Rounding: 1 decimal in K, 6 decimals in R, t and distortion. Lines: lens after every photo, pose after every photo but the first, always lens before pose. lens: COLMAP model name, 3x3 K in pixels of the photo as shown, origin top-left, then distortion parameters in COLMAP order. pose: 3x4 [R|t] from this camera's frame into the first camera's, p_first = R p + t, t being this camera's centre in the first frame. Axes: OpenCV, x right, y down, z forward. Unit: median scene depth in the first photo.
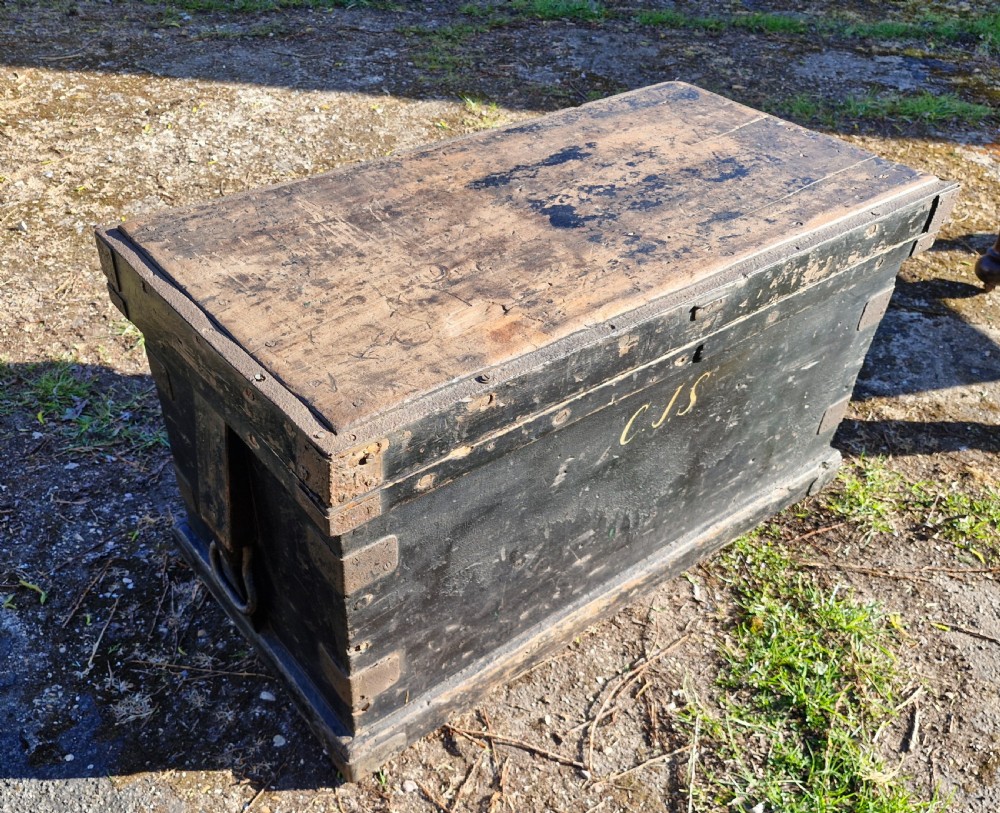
lens RADIAL K [[858.4, 0, 456.3], [0, 858.4, 499.0], [0, 0, 1]] dist [0.061655, -0.074820]
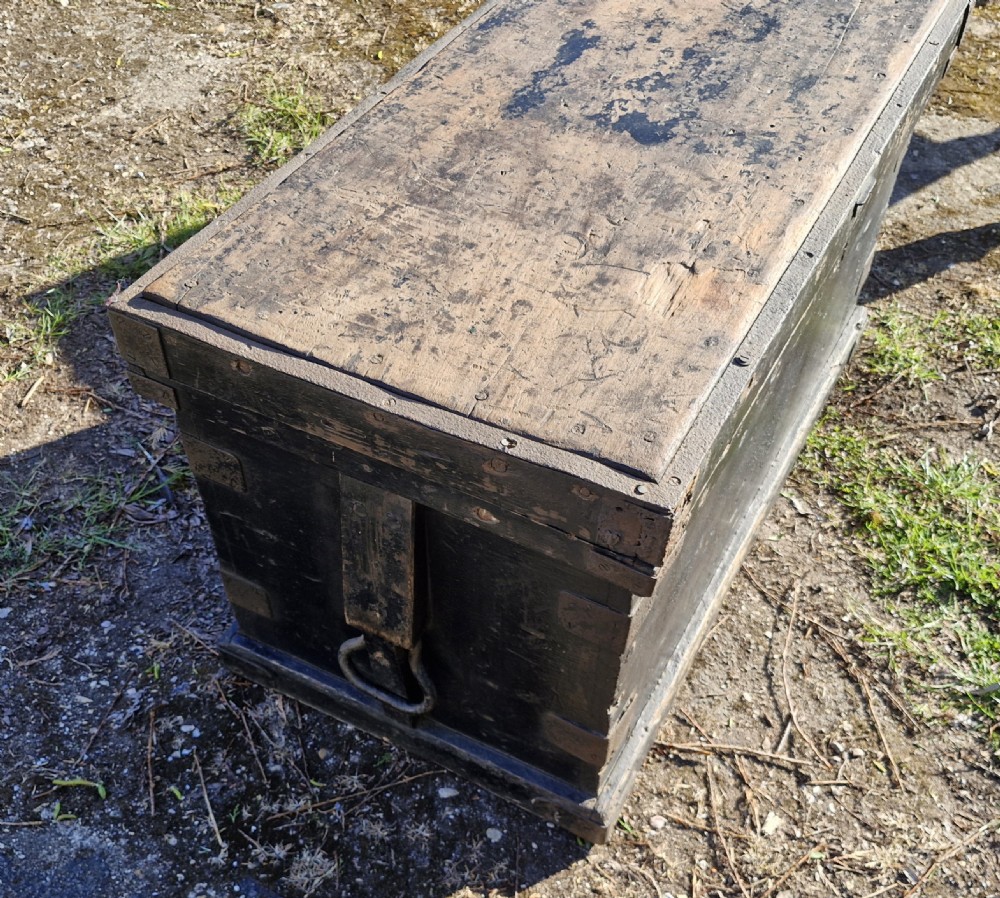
lens RADIAL K [[1029.0, 0, 481.6], [0, 1029.0, 575.8], [0, 0, 1]] dist [0.020687, 0.000000]
pose [[0.909707, -0.338819, 0.240074, -0.371278], [0.298986, 0.935646, 0.187546, -0.150953], [-0.288169, -0.098833, 0.952466, 0.064985]]
